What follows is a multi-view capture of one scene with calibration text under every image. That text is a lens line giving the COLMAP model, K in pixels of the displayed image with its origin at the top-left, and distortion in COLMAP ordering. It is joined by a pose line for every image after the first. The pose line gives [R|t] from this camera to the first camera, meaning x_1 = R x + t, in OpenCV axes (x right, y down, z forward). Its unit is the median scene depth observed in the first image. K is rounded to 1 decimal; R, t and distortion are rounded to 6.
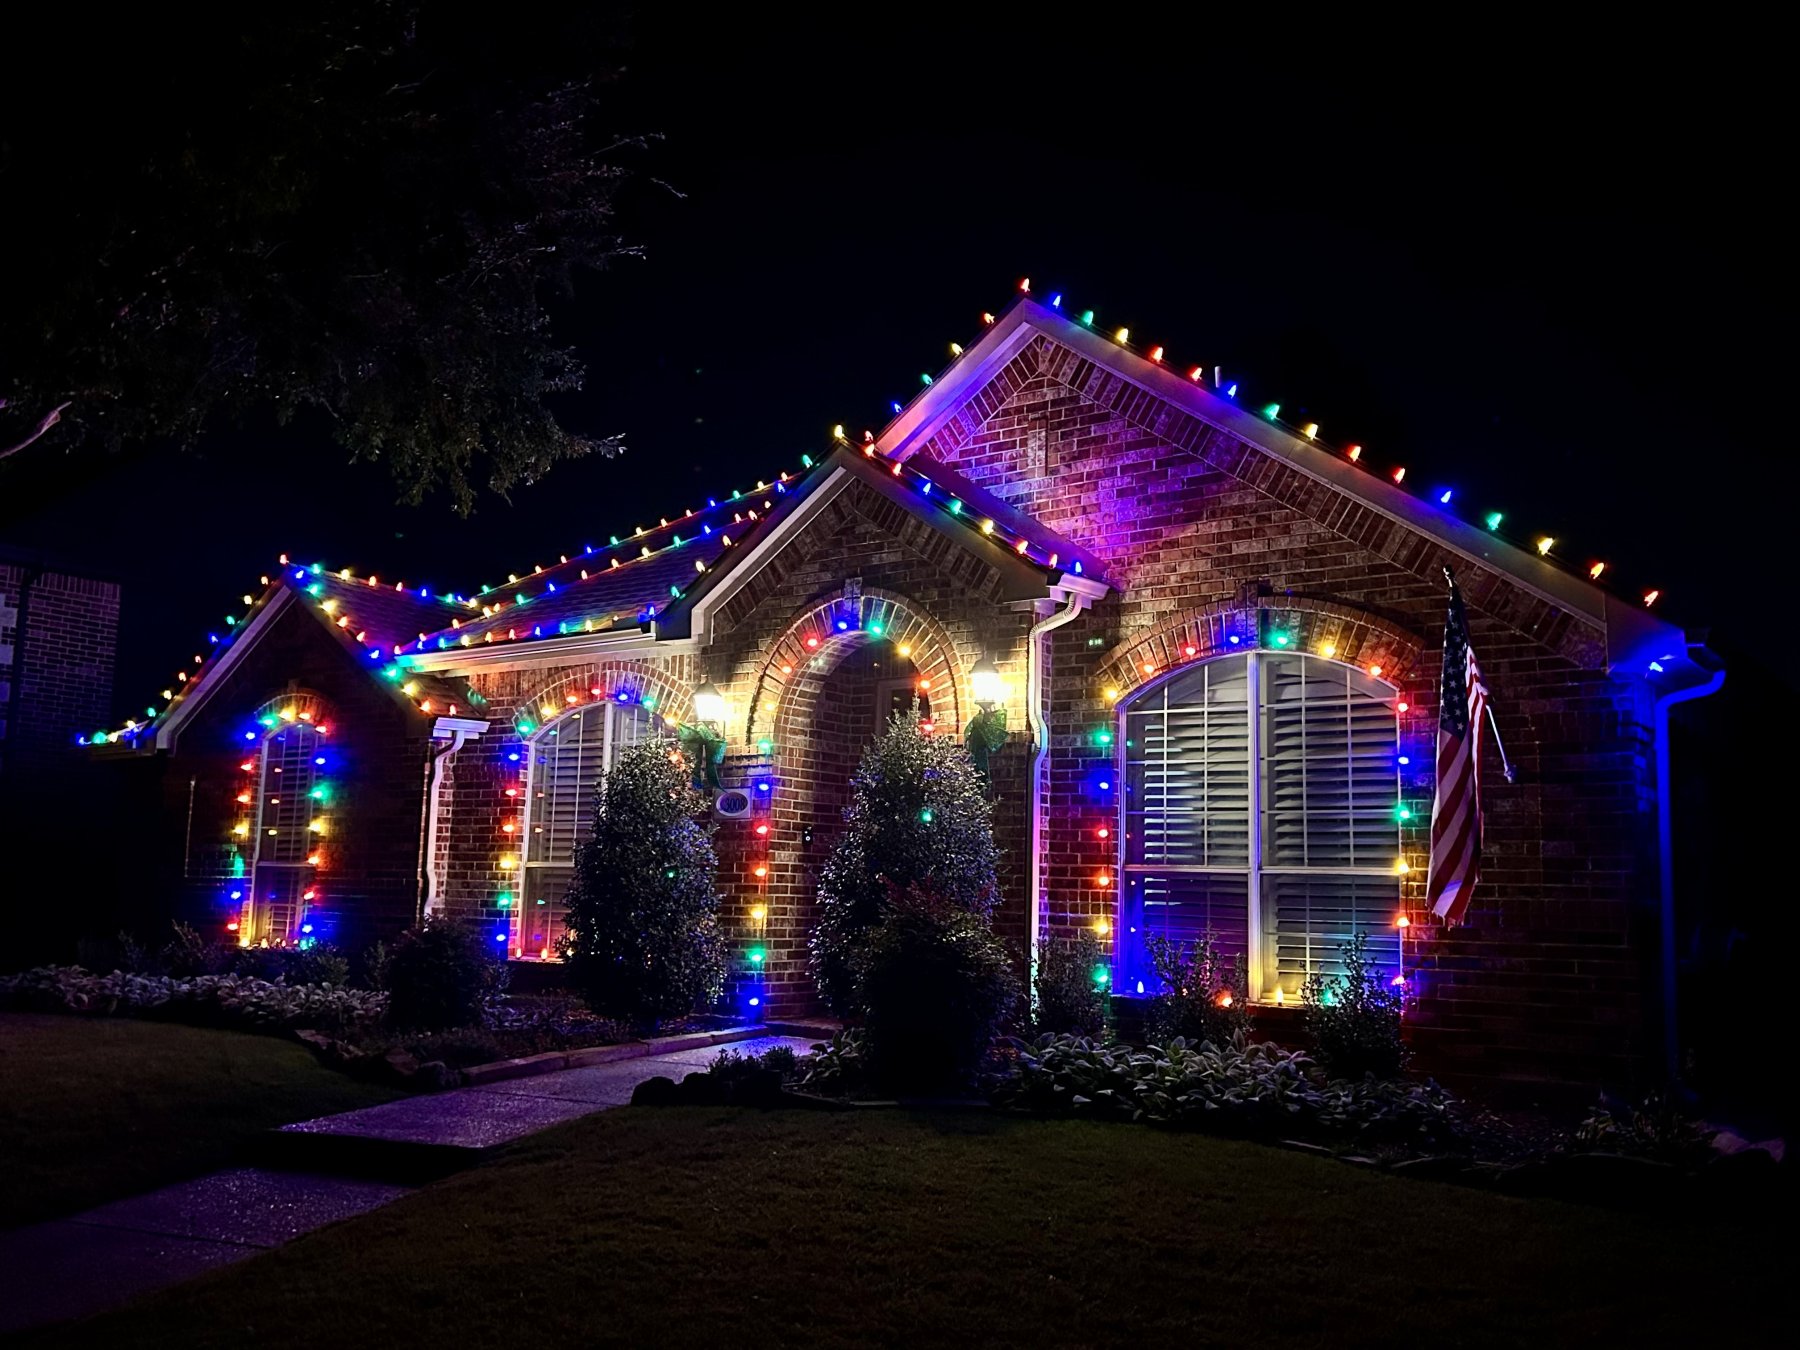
lens RADIAL K [[1676.6, 0, 1011.5], [0, 1676.6, 672.8], [0, 0, 1]] dist [0.266379, -0.631015]
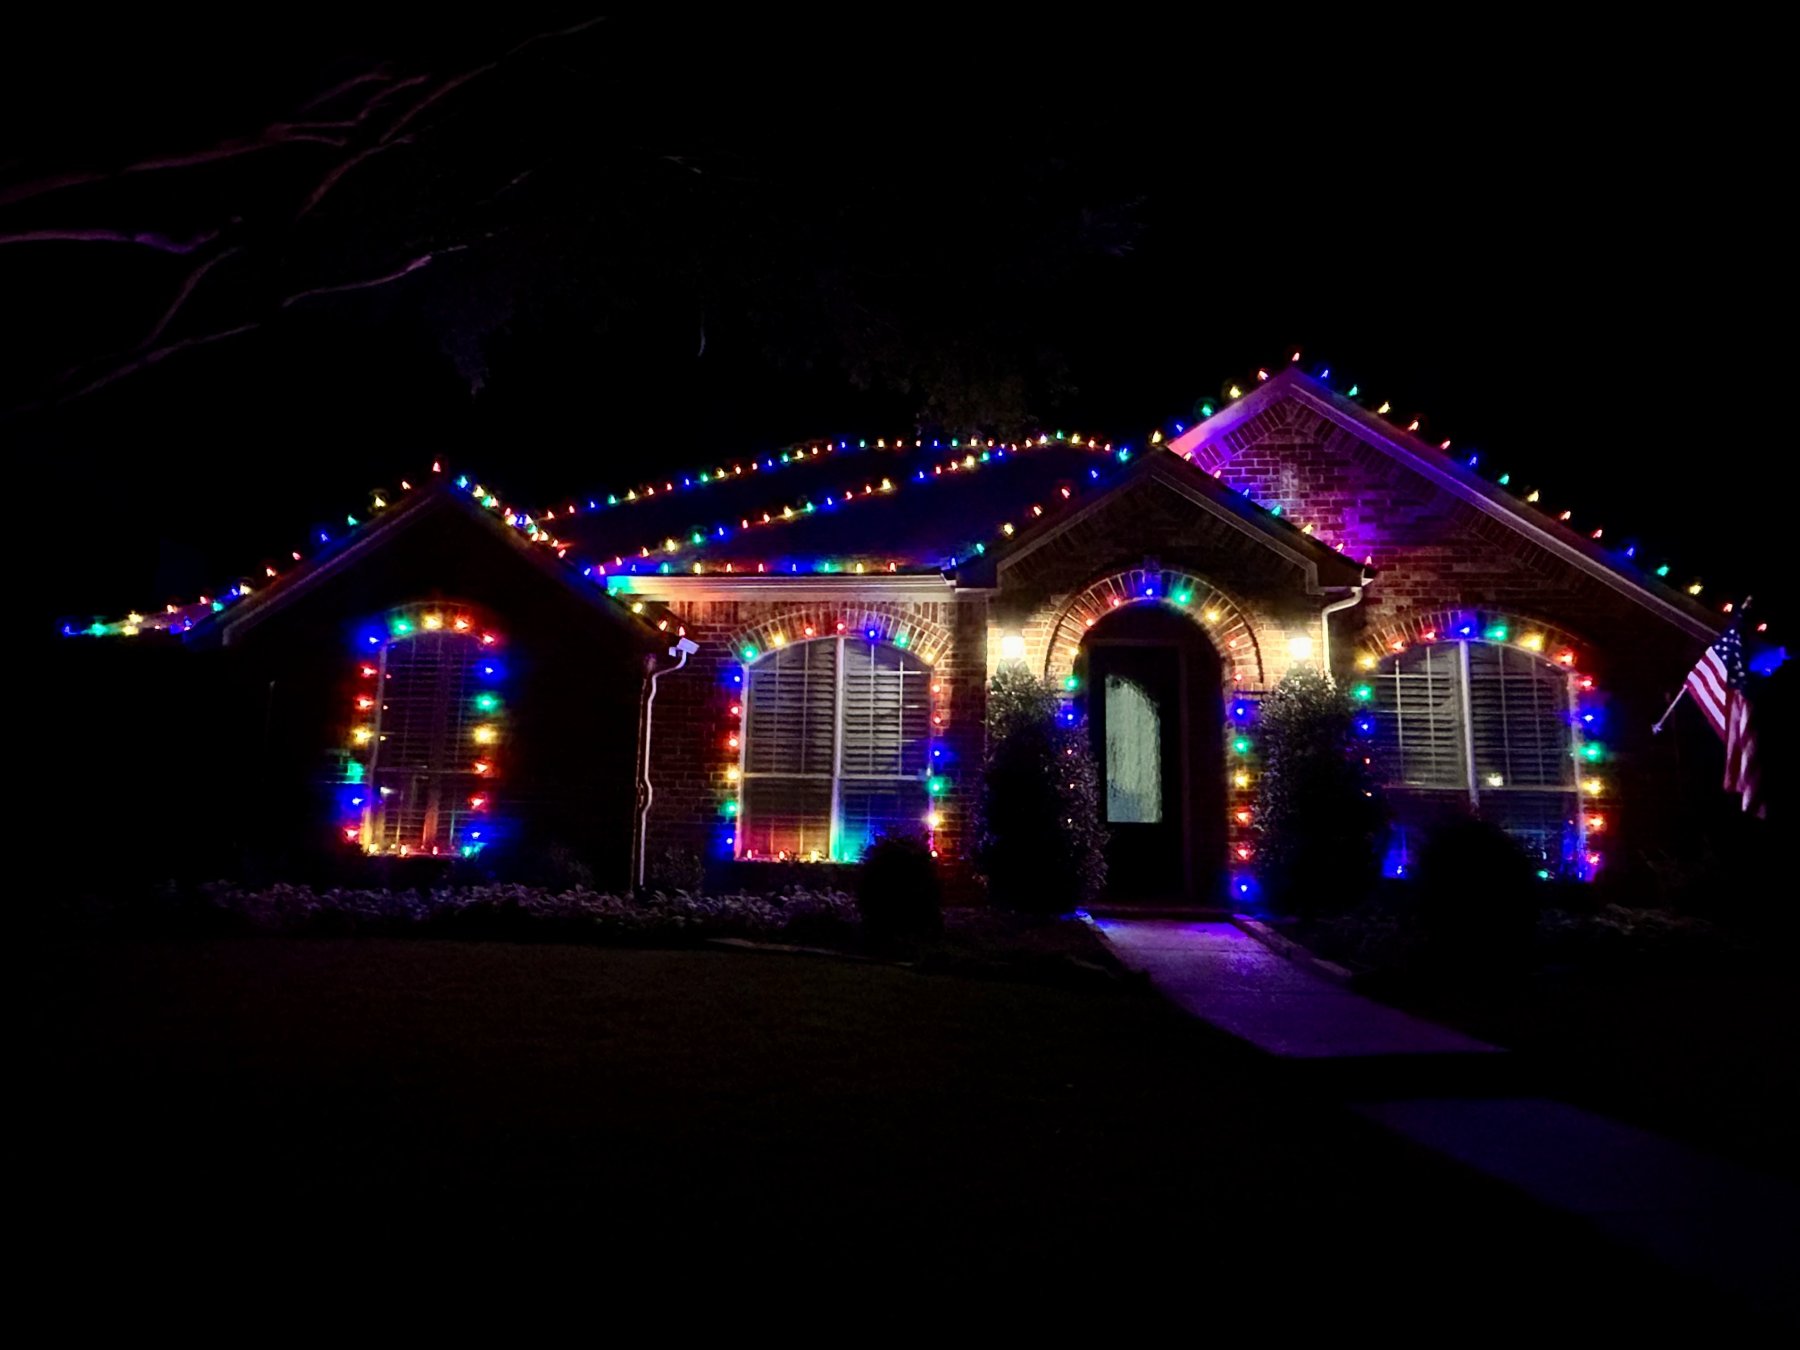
lens RADIAL K [[955.9, 0, 968.9], [0, 955.9, 683.7], [0, 0, 1]] dist [-0.001150, -0.000117]
pose [[0.841336, 0.057983, 0.537394, -0.590143], [-0.070024, 0.997543, 0.001997, 0.048239], [-0.535958, -0.039311, 0.843329, 0.467573]]
